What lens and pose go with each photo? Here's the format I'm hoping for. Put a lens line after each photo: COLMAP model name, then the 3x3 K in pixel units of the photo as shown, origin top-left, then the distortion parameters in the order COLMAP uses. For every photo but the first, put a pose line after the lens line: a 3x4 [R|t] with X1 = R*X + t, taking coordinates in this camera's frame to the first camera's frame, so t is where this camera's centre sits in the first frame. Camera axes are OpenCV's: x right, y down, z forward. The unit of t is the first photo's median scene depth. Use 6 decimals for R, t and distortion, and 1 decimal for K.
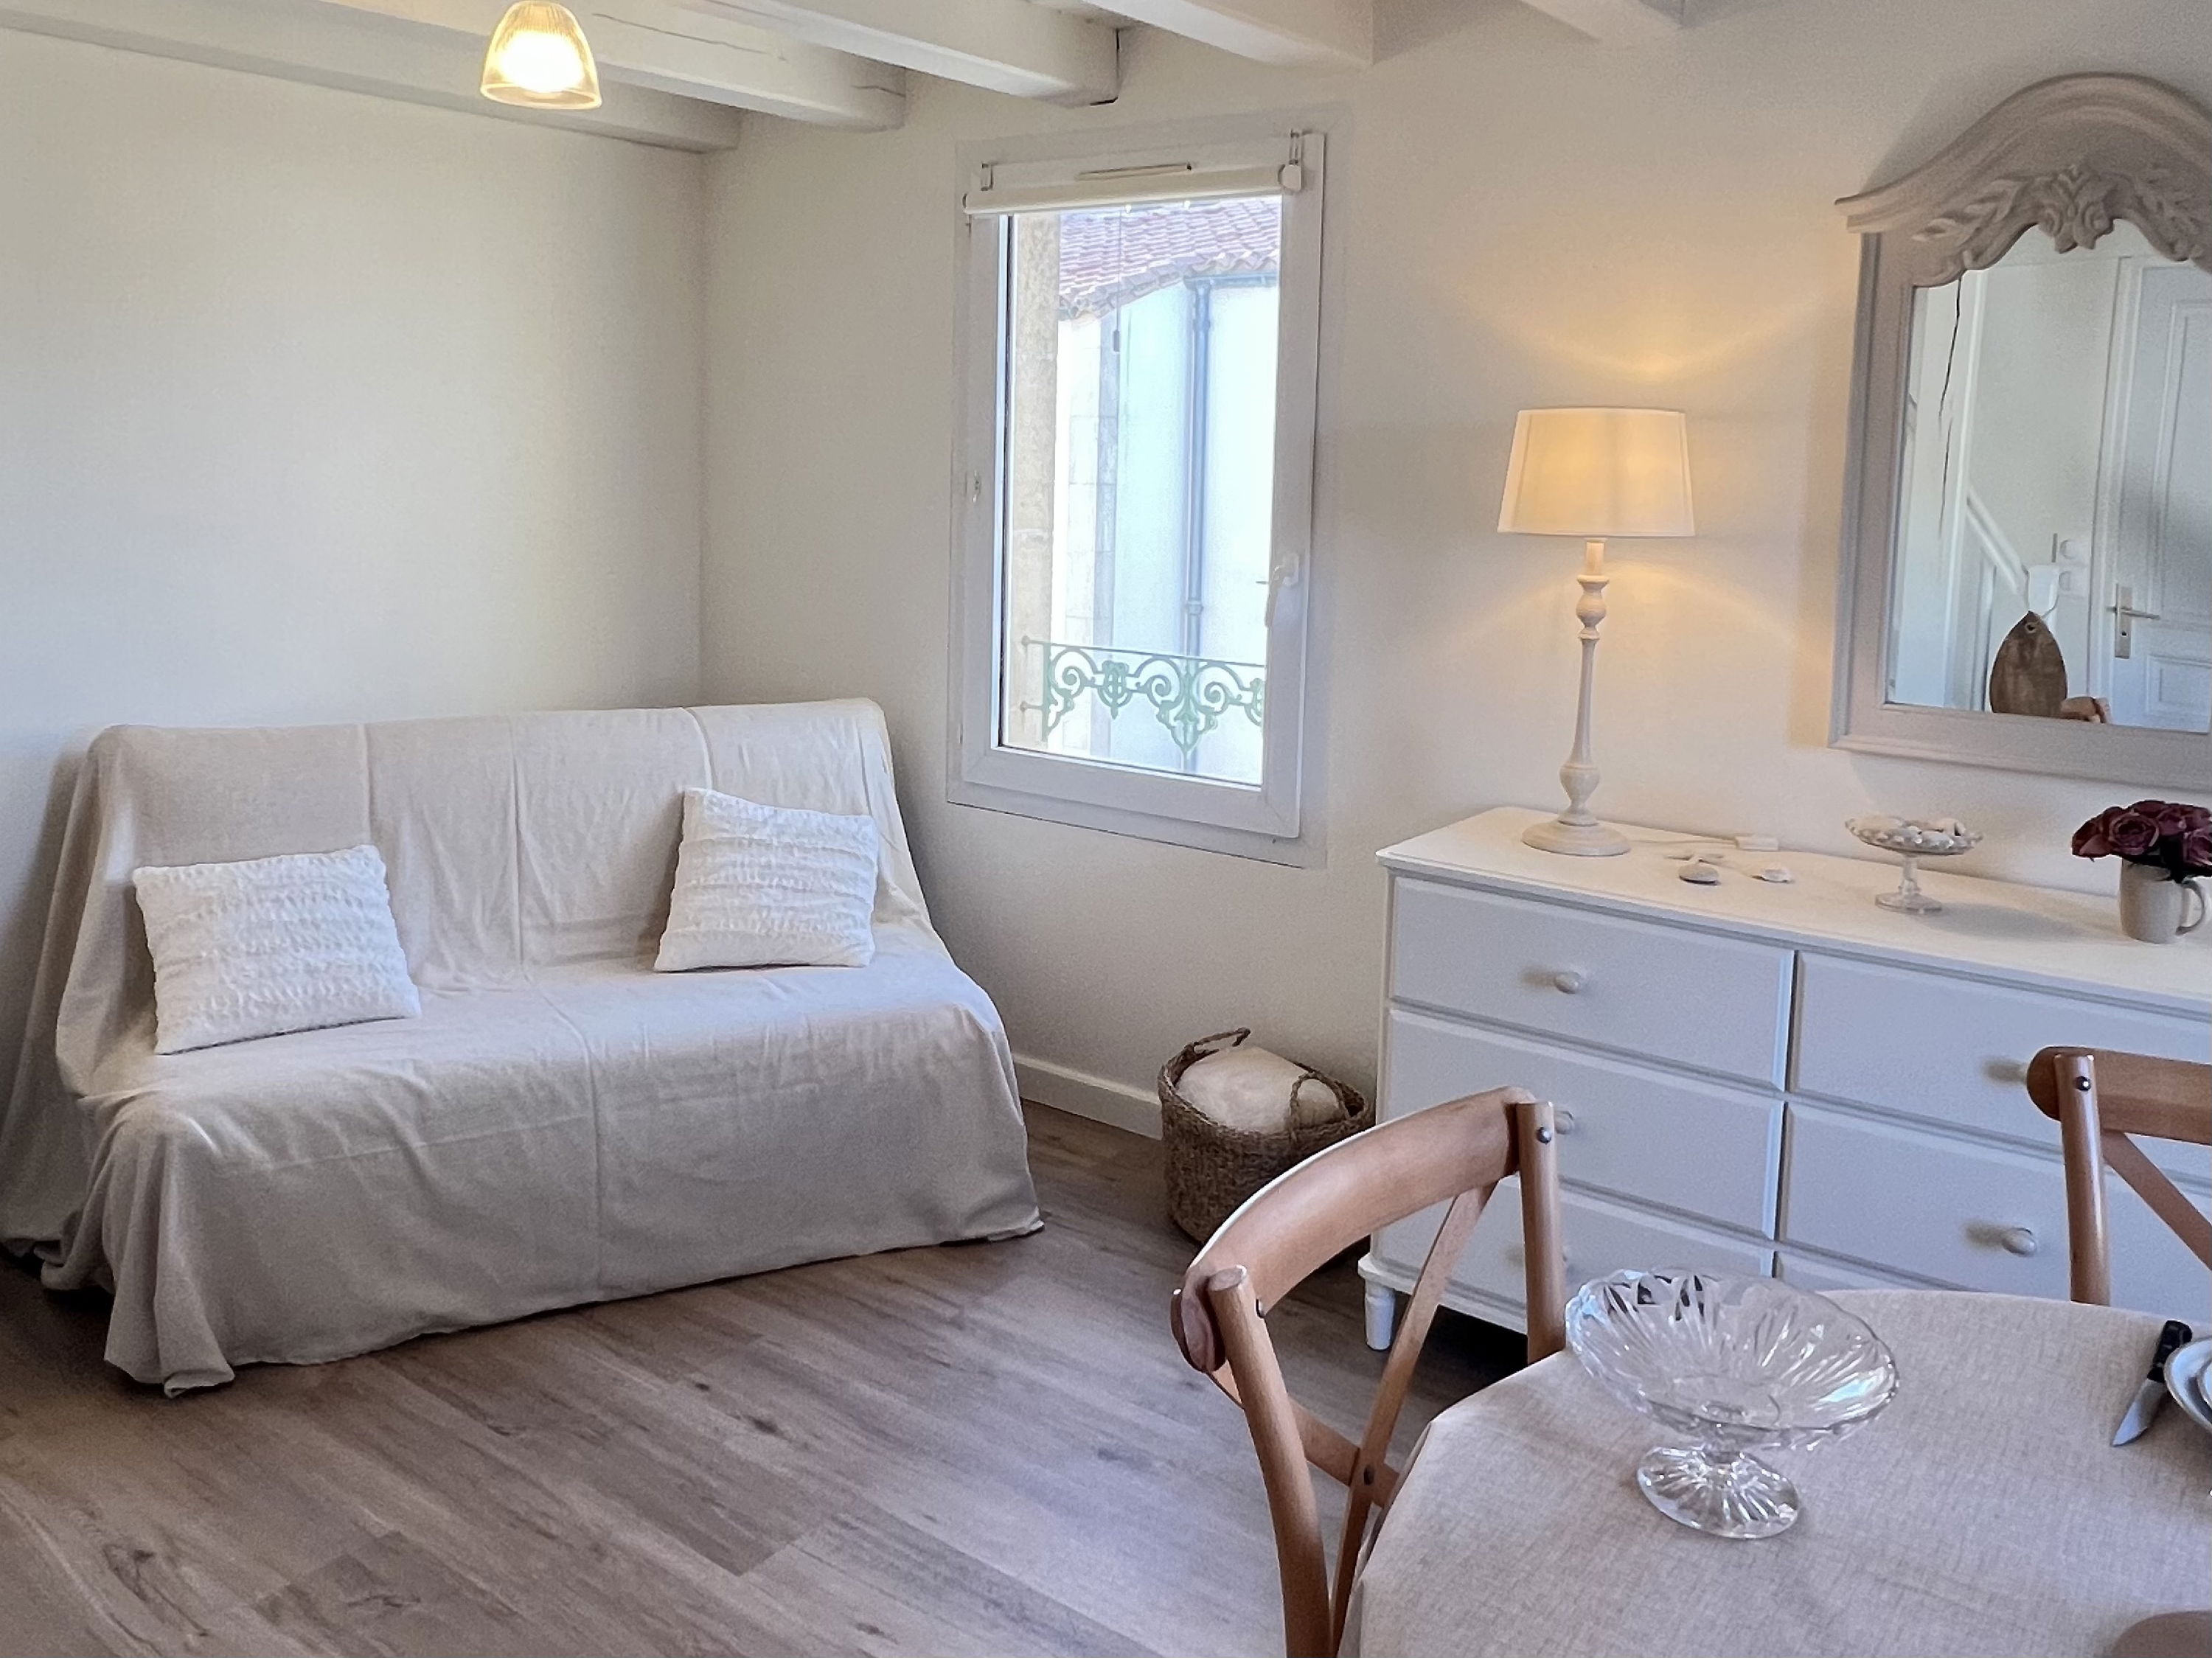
lens RADIAL K [[1757.4, 0, 1118.4], [0, 1757.4, 605.7], [0, 0, 1]] dist [-0.006256, 0.004409]
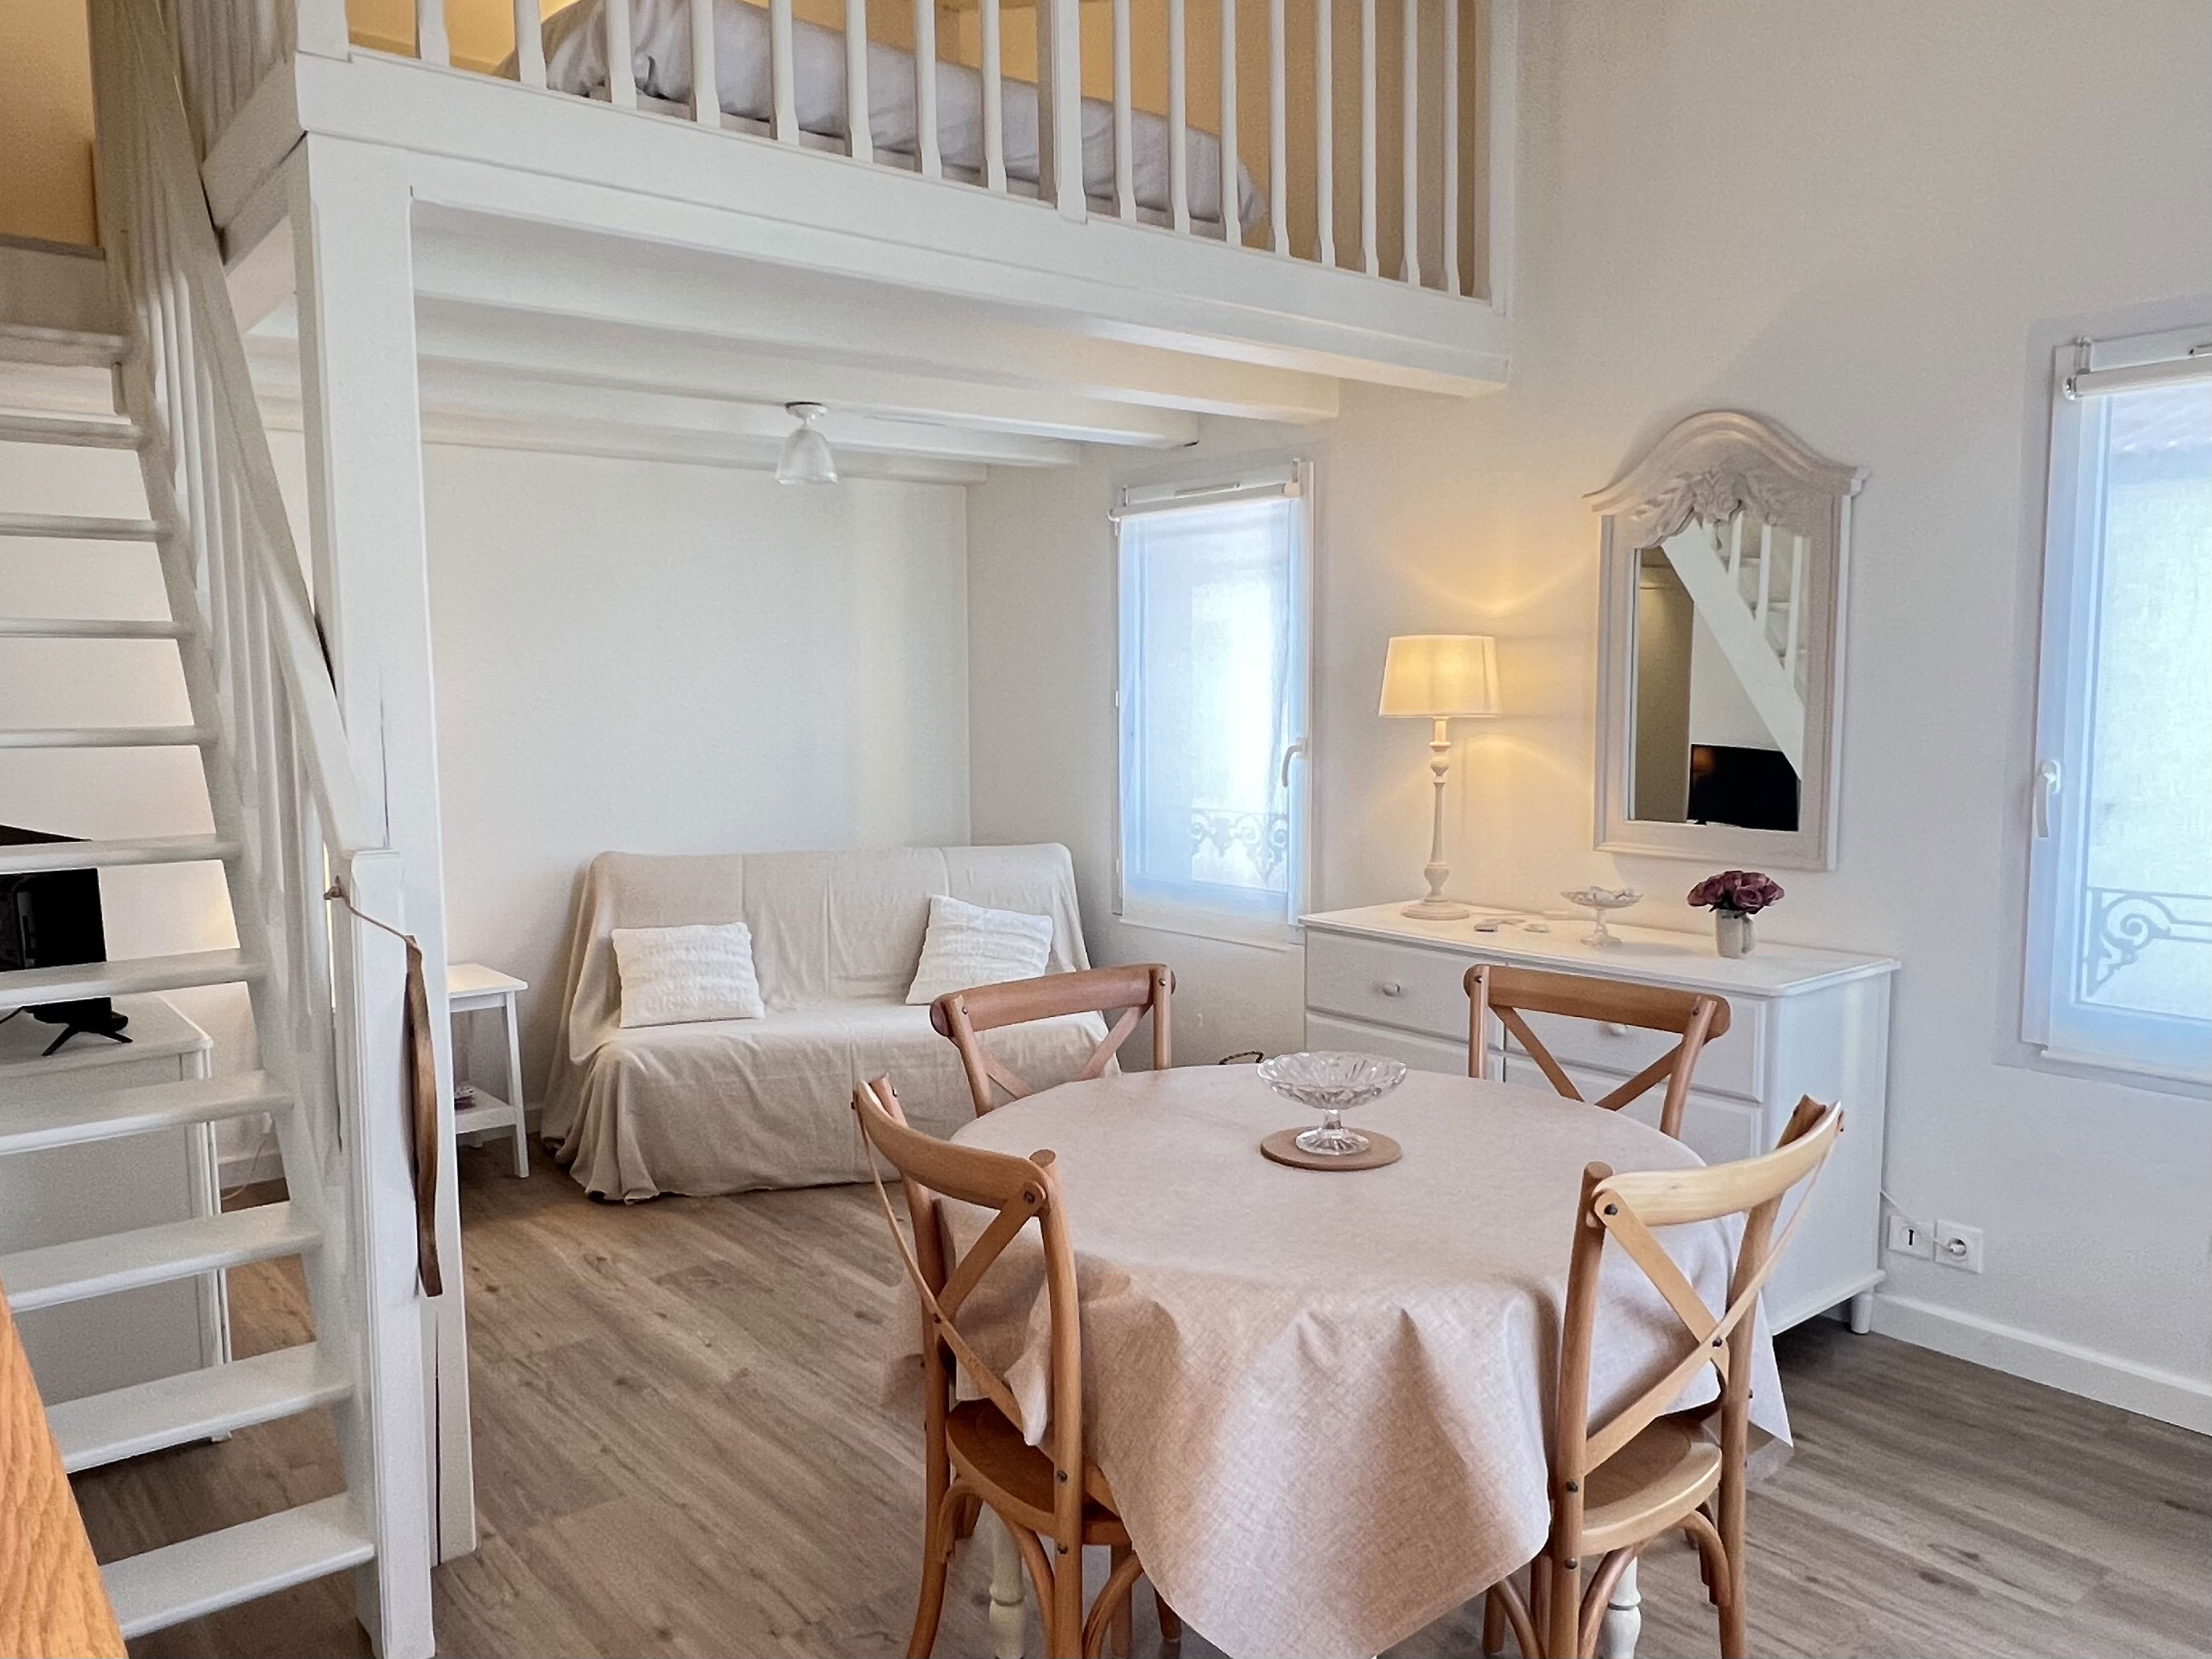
lens RADIAL K [[1595.9, 0, 1106.0], [0, 1595.9, 829.5], [0, 0, 1]] dist [-0.001685, 0.001718]
pose [[0.969002, -0.004796, -0.247005, 0.333425], [0.004305, 0.999988, -0.002527, 0.063113], [0.247014, 0.001385, 0.969011, -0.449908]]
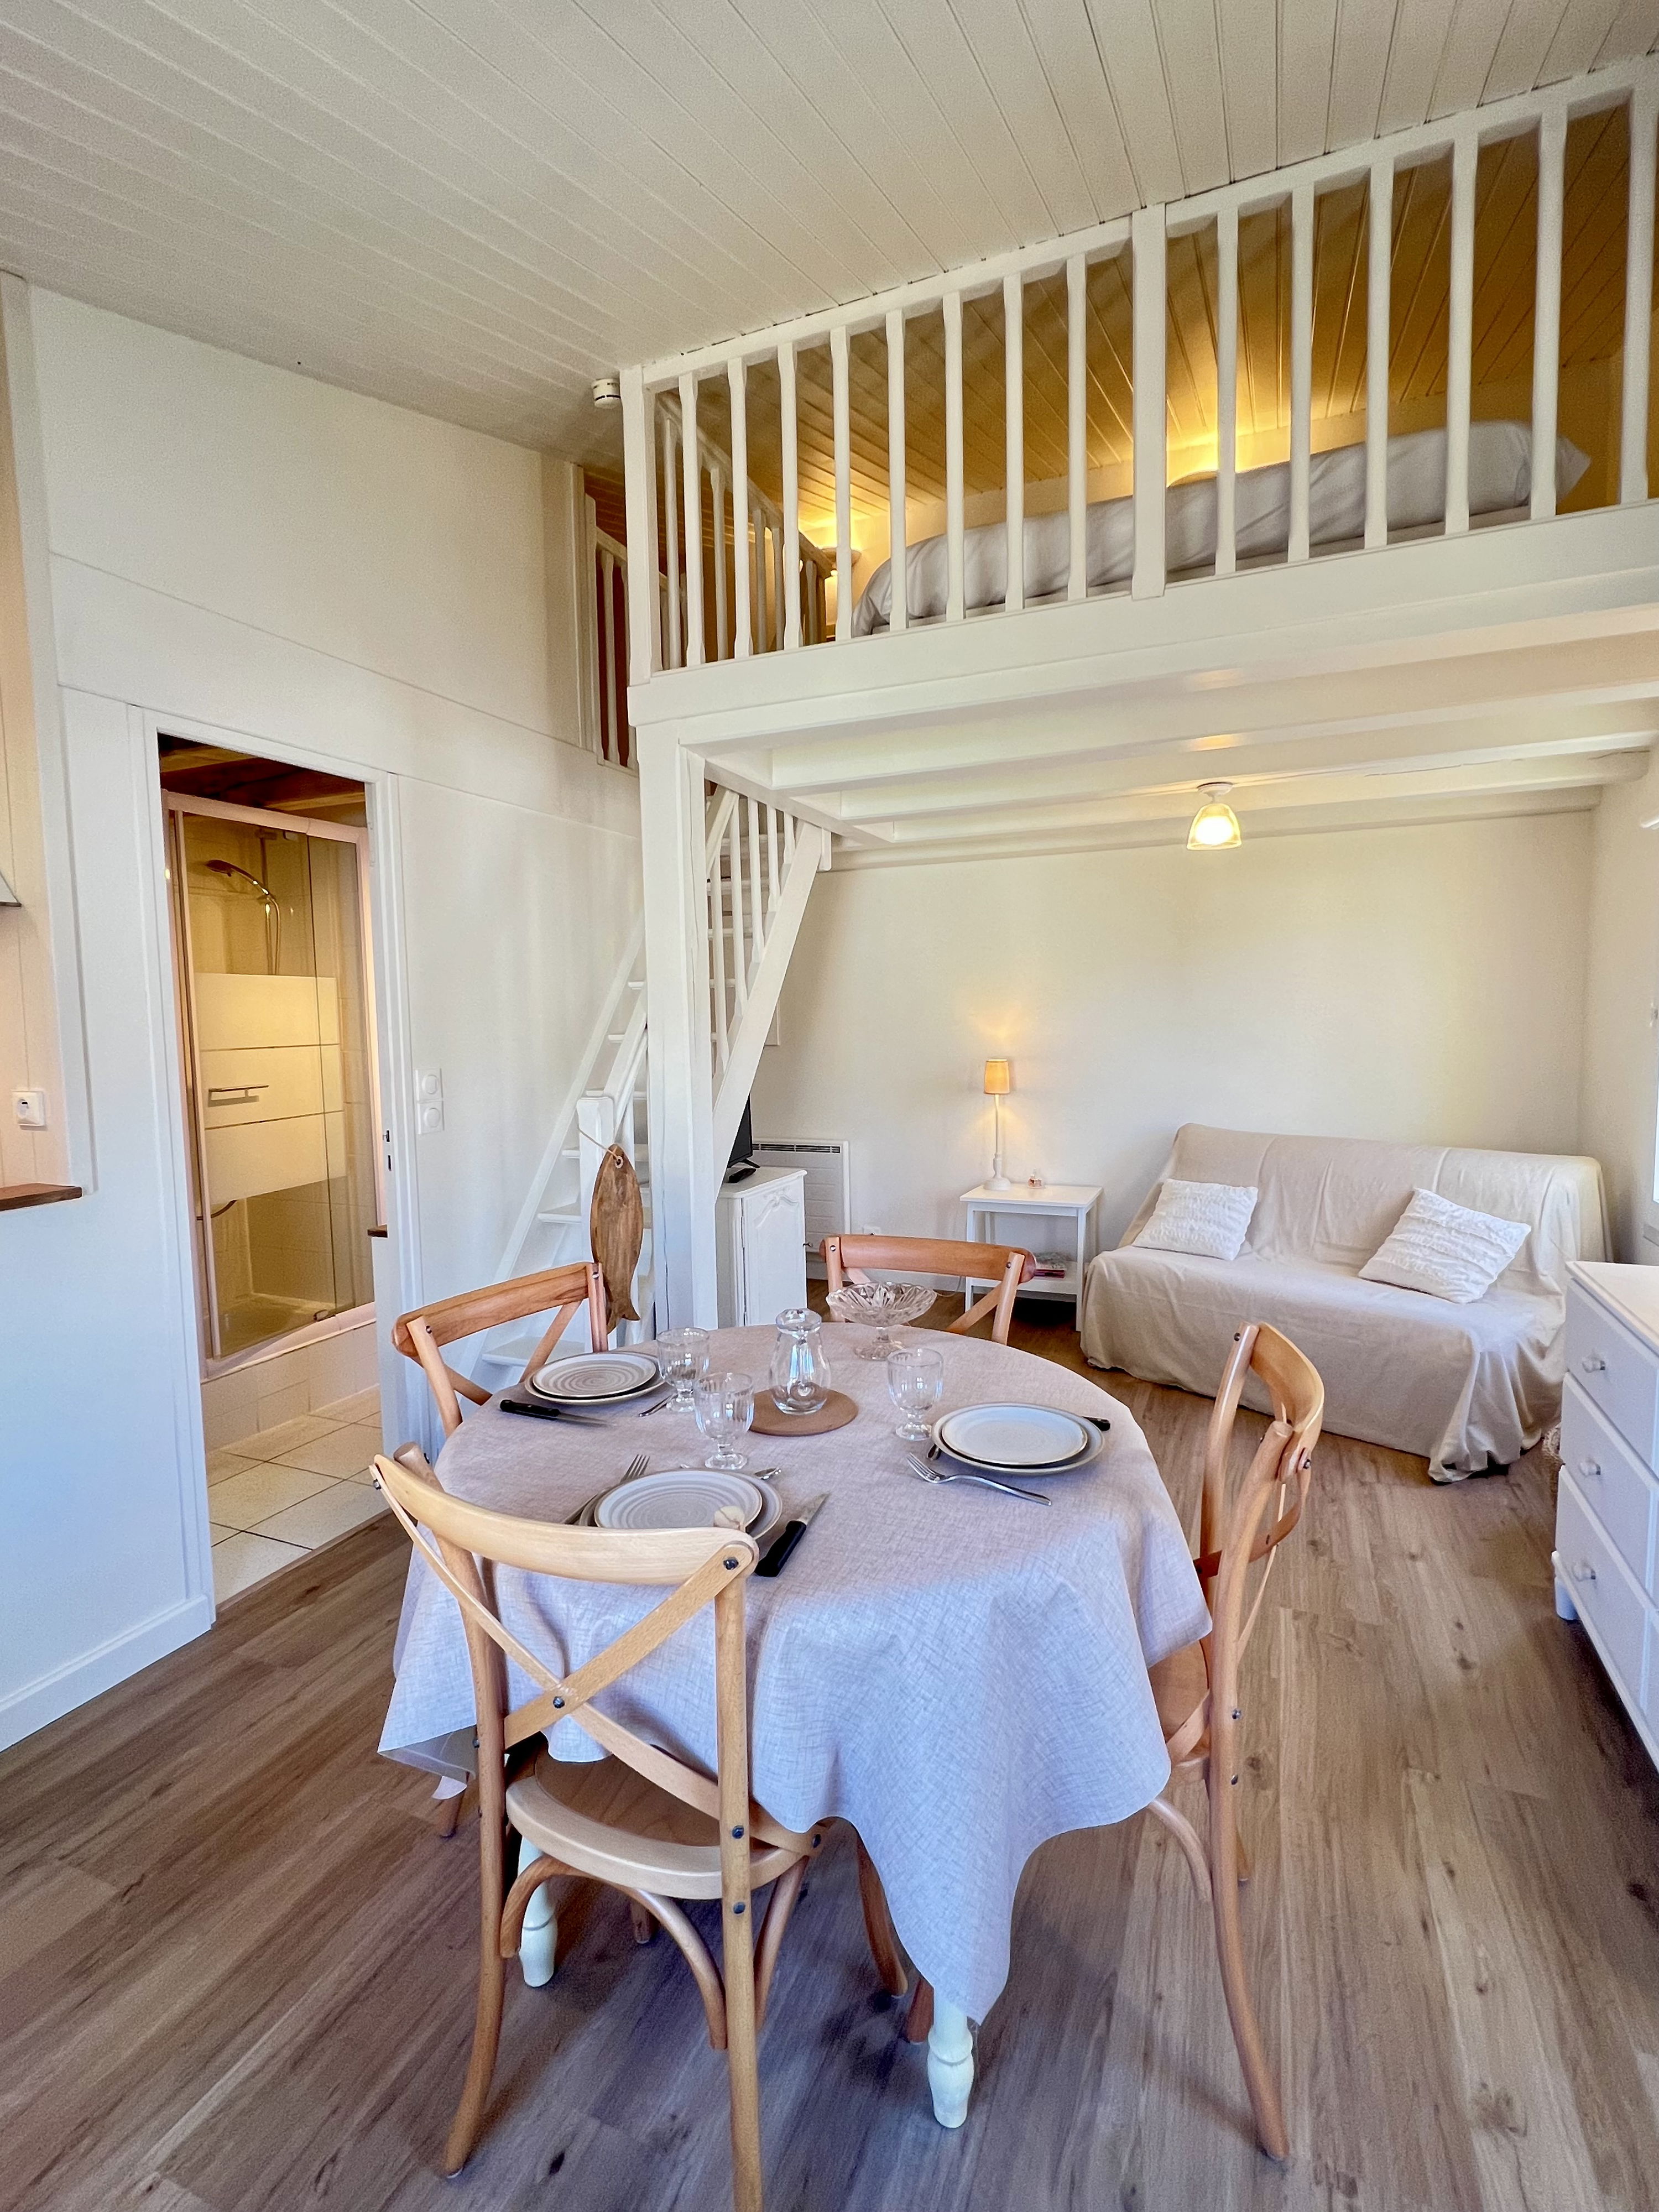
lens RADIAL K [[1034.5, 0, 819.8], [0, 1034.5, 1090.4], [0, 0, 1]] dist [-0.001492, -0.000517]
pose [[0.236623, 0.047563, -0.970437, 0.798290], [-0.067374, 0.997200, 0.032447, 0.015178], [0.969263, 0.057705, 0.239165, 0.199345]]
